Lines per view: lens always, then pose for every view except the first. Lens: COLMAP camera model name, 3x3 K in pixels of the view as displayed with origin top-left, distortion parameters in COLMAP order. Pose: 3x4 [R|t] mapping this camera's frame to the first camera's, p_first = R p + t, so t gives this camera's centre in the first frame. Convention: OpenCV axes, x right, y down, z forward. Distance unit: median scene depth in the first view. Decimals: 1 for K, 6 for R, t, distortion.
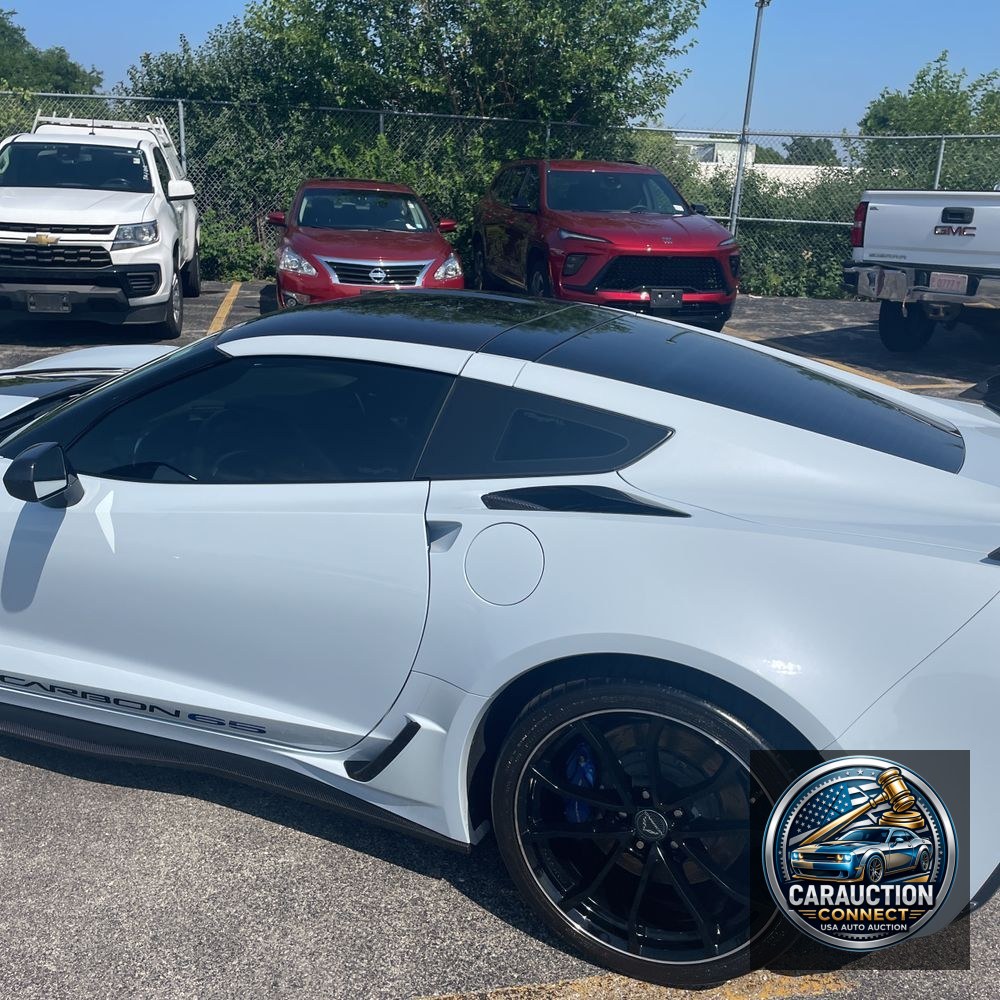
lens RADIAL K [[1008.1, 0, 507.1], [0, 1008.1, 489.7], [0, 0, 1]] dist [0.092709, -0.145770]
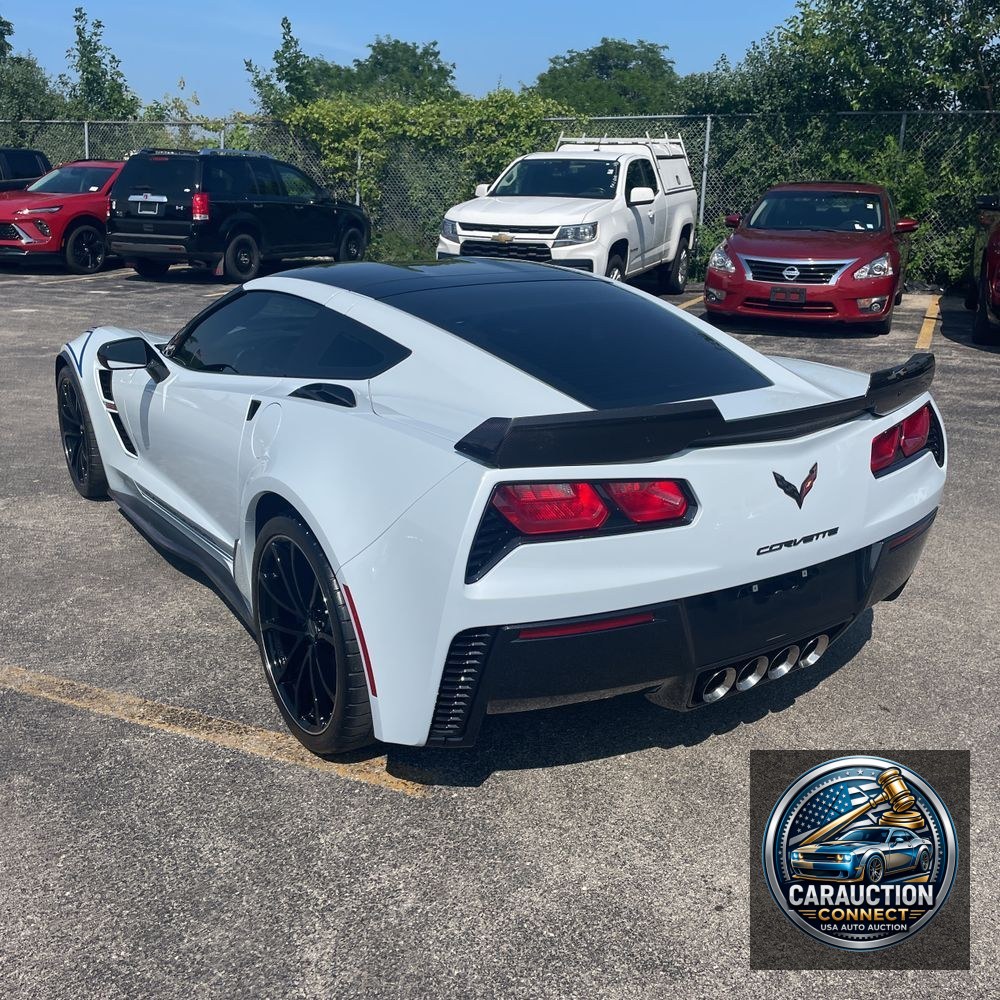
lens RADIAL K [[1008.1, 0, 507.1], [0, 1008.1, 489.7], [0, 0, 1]] dist [0.092709, -0.145770]
pose [[0.820664, 0.142193, -0.553436, 0.233802], [-0.149172, 0.988270, 0.032713, 0.013104], [0.551596, 0.055711, 0.832249, 0.000817]]
